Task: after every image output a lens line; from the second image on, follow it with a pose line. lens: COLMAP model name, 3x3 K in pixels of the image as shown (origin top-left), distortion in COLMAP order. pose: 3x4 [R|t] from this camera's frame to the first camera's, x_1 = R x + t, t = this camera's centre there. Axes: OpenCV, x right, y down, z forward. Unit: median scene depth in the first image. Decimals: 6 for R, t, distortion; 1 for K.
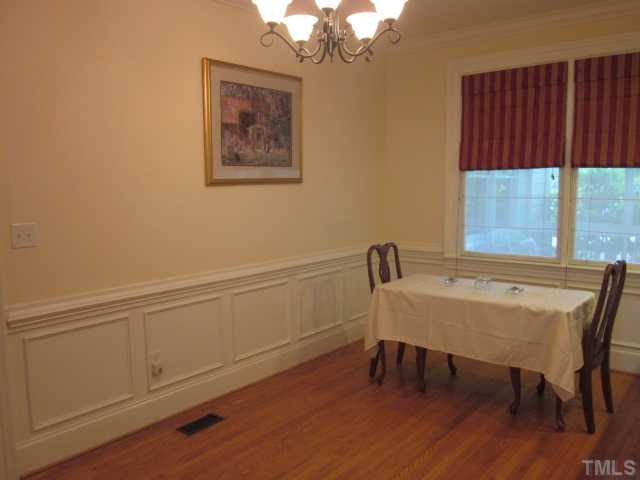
lens RADIAL K [[536.3, 0, 319.9], [0, 536.3, 240.3], [0, 0, 1]] dist [-0.039925, 0.007938]
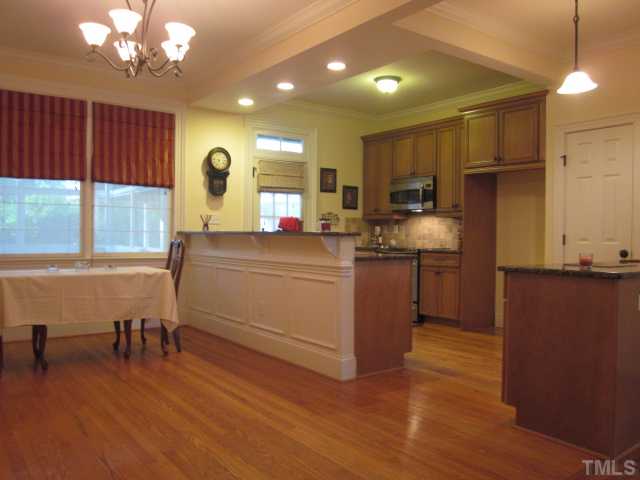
lens RADIAL K [[536.3, 0, 321.0], [0, 536.3, 236.8], [0, 0, 1]] dist [-0.039925, 0.007938]
pose [[0.245119, 0.008708, 0.969454, -0.653345], [0.091906, 0.995248, -0.032178, 0.091319], [-0.965127, 0.096986, 0.243153, 0.150123]]
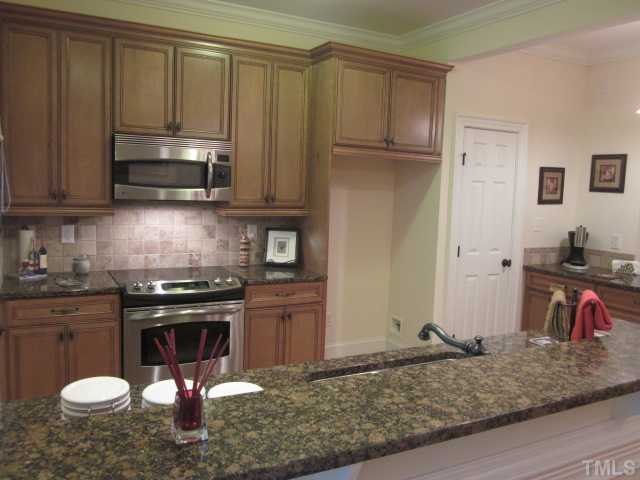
lens RADIAL K [[536.3, 0, 328.0], [0, 536.3, 227.7], [0, 0, 1]] dist [-0.039925, 0.007938]
pose [[-0.925093, -0.053002, 0.376024, 0.470622], [0.012708, 0.985336, 0.170152, -0.112053], [-0.379528, 0.162185, -0.910854, 0.934654]]
